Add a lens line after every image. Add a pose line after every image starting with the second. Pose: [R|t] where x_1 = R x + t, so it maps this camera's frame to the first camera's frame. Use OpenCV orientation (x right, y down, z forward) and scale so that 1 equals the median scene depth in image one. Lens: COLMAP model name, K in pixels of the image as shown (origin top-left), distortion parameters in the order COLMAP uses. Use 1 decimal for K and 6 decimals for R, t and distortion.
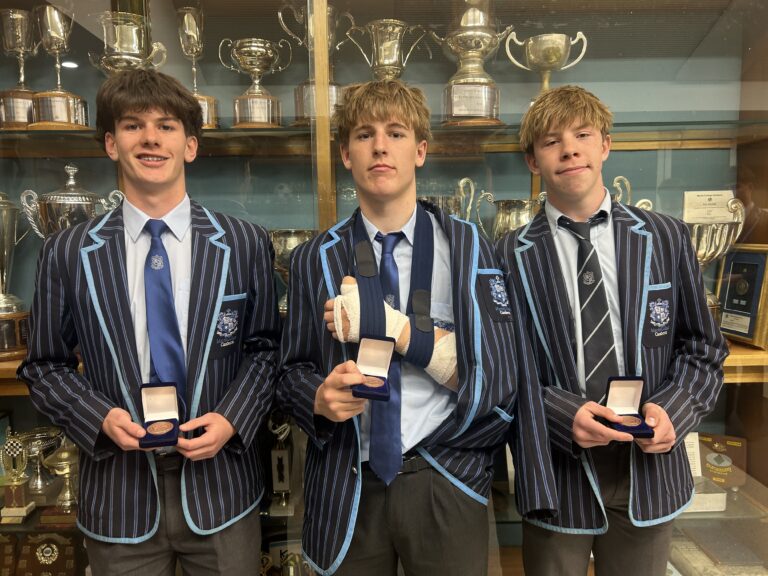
lens RADIAL K [[567.6, 0, 367.9], [0, 567.6, 288.7], [0, 0, 1]] dist [0.033247, -0.039630]
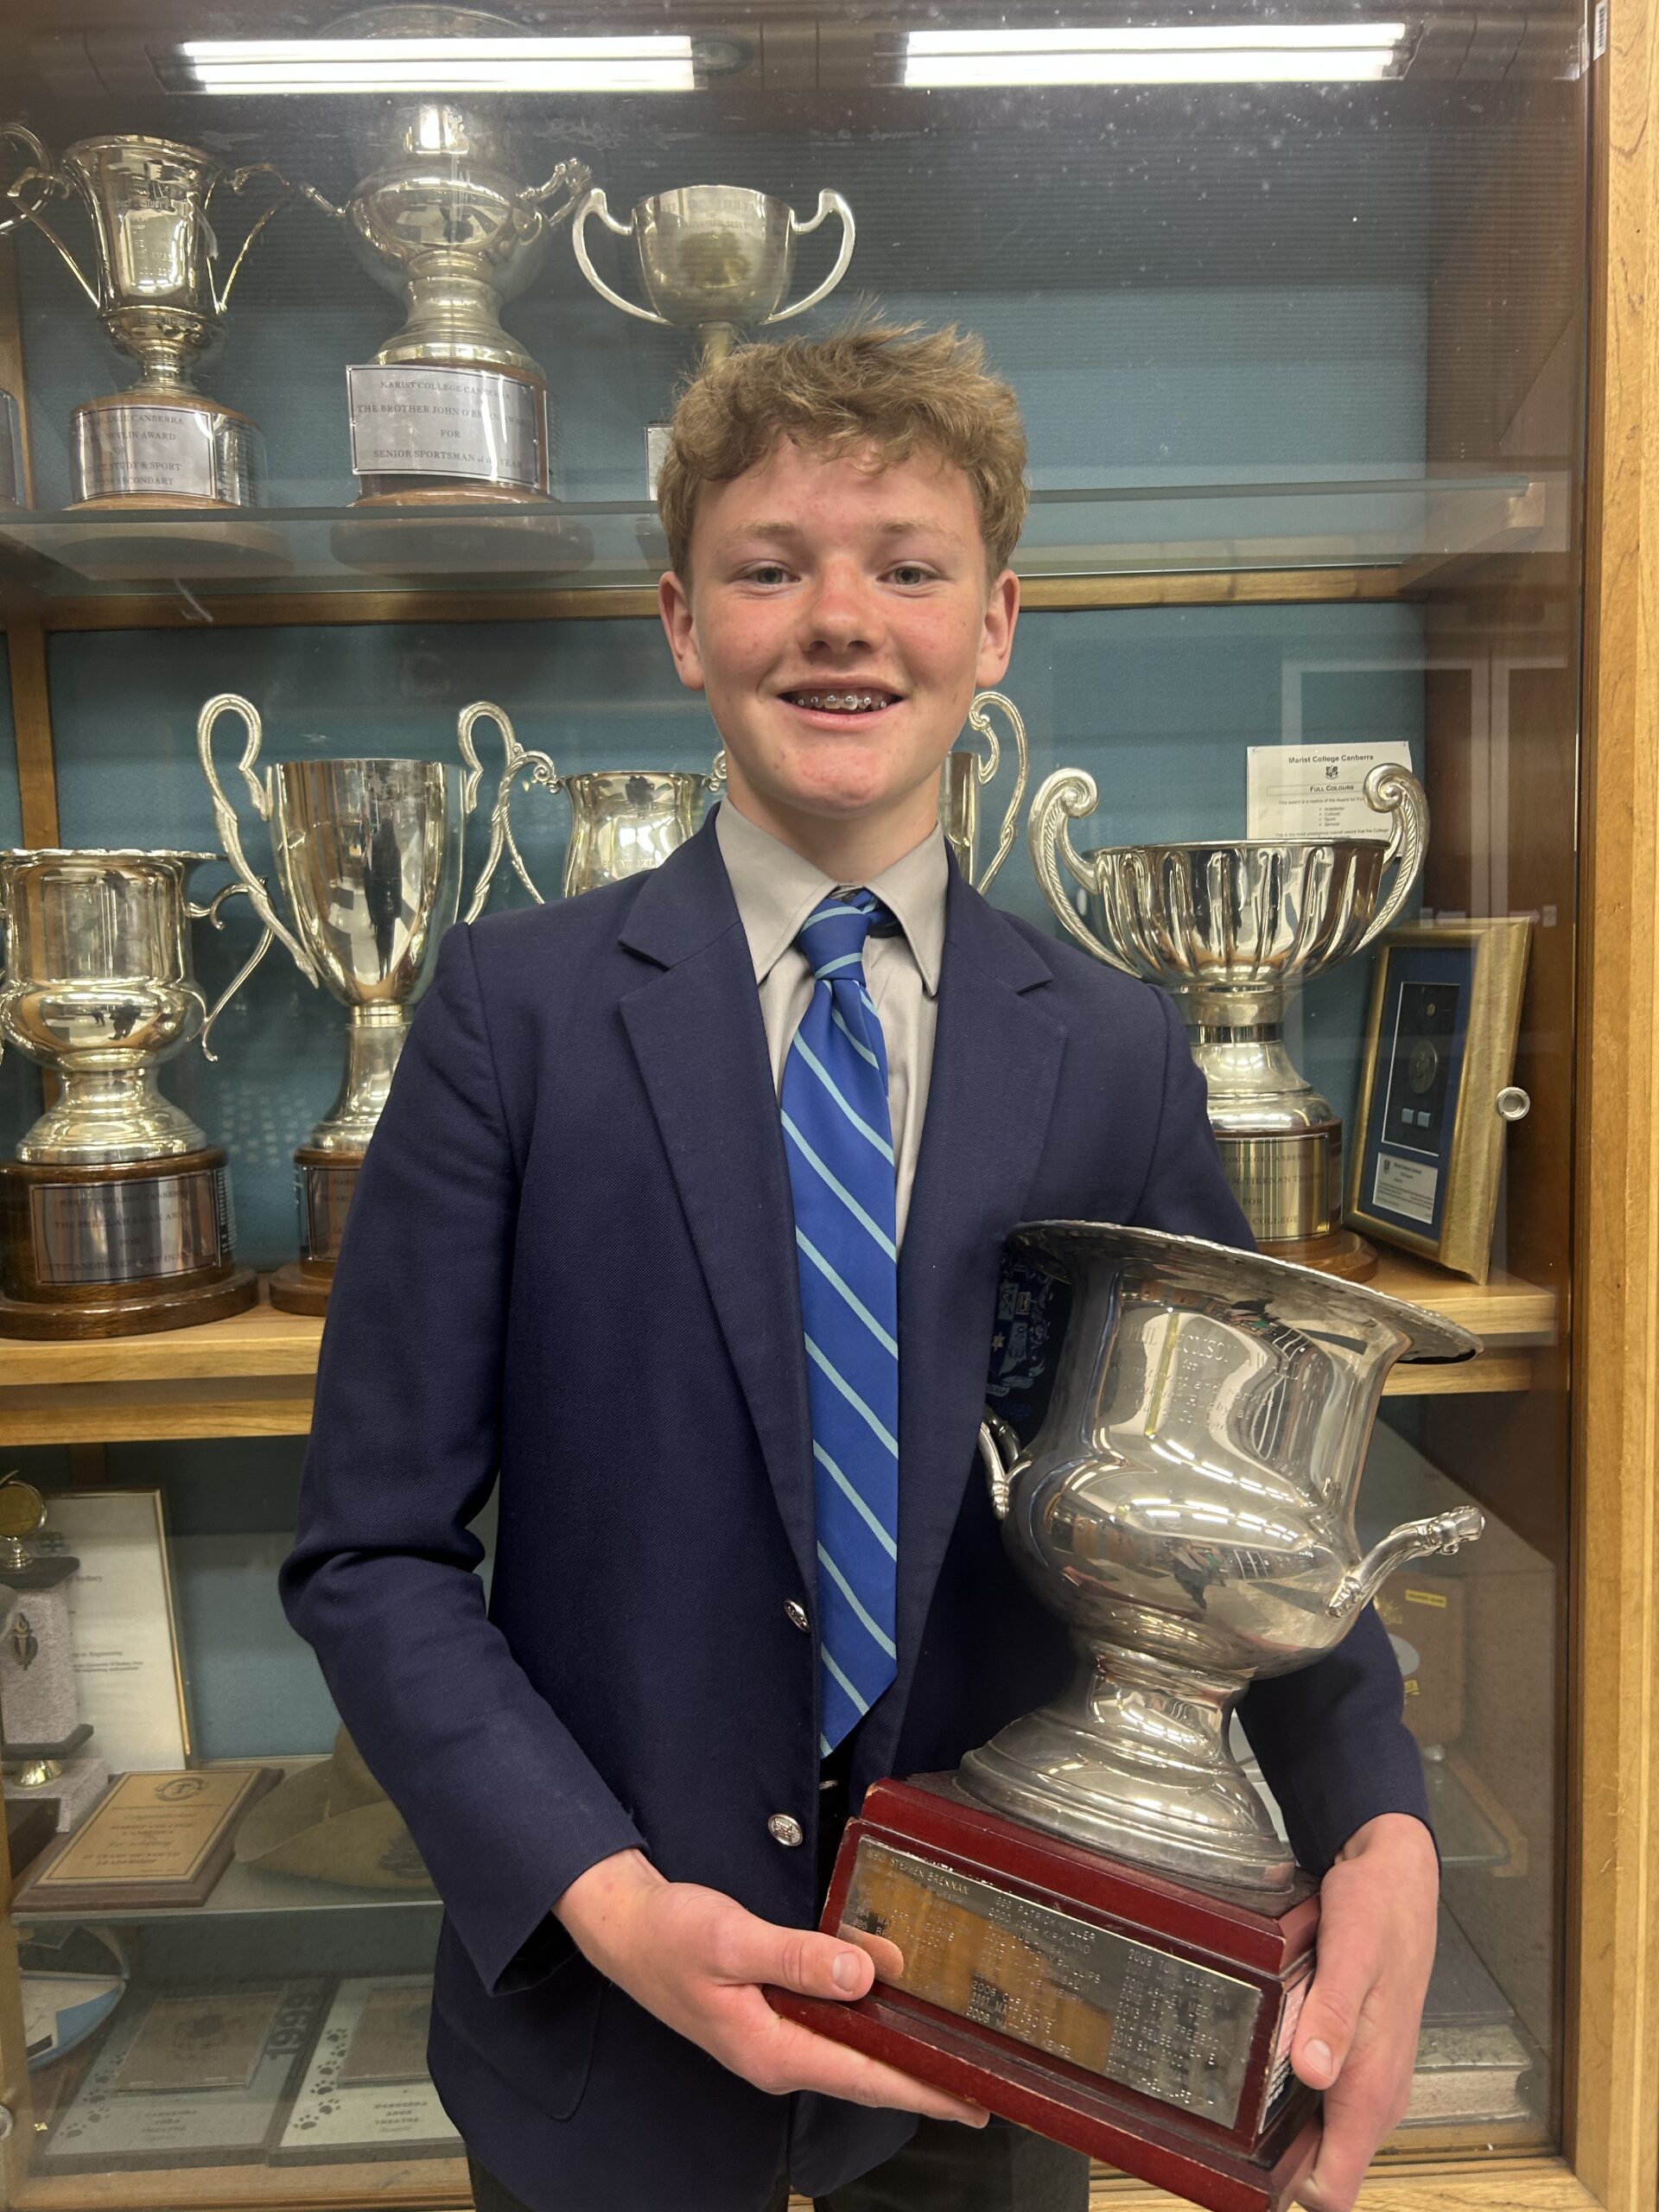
lens RADIAL K [[1634.8, 0, 835.7], [0, 1634.8, 1095.9], [0, 0, 1]] dist [0.033247, -0.039630]
pose [[0.999532, -0.015988, 0.026093, 0.345289], [0.016143, 0.999853, -0.005731, 0.013004], [-0.025997, 0.006149, 0.999643, 0.172852]]
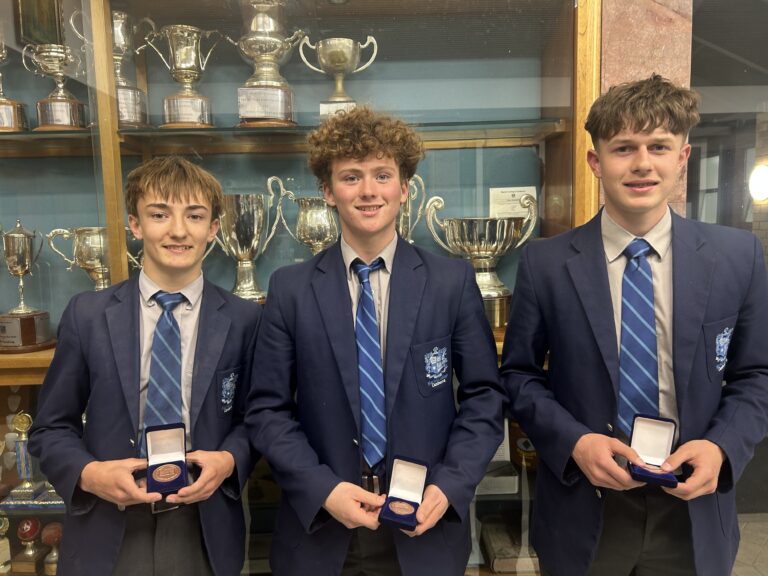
lens RADIAL K [[567.6, 0, 384.5], [0, 567.6, 282.7], [0, 0, 1]] dist [0.033247, -0.039630]
pose [[0.999911, -0.010756, 0.007852, 0.383891], [0.010744, 0.999941, 0.001567, -0.000633], [-0.007868, -0.001483, 0.999968, -0.042502]]
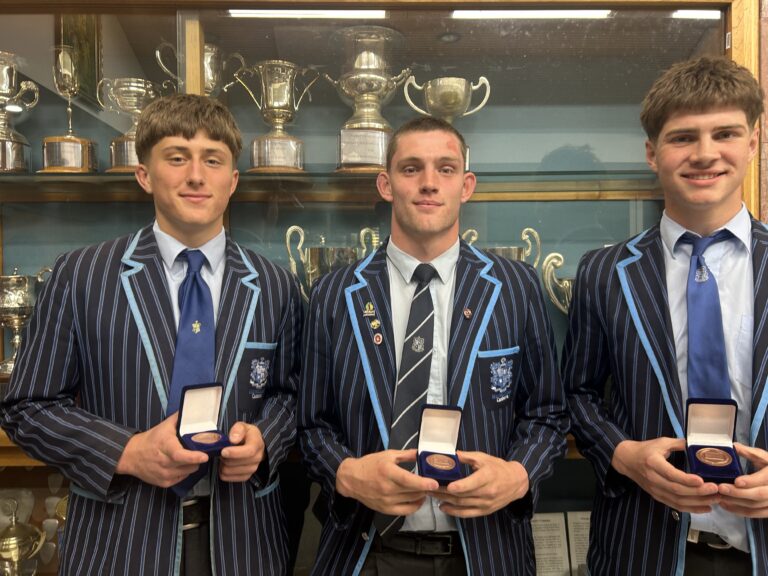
lens RADIAL K [[567.6, 0, 377.5], [0, 567.6, 286.3], [0, 0, 1]] dist [0.033247, -0.039630]
pose [[0.999875, 0.007613, 0.013860, 0.186913], [-0.006498, 0.996871, -0.078774, -0.028359], [-0.014417, 0.078674, 0.996796, 0.088962]]
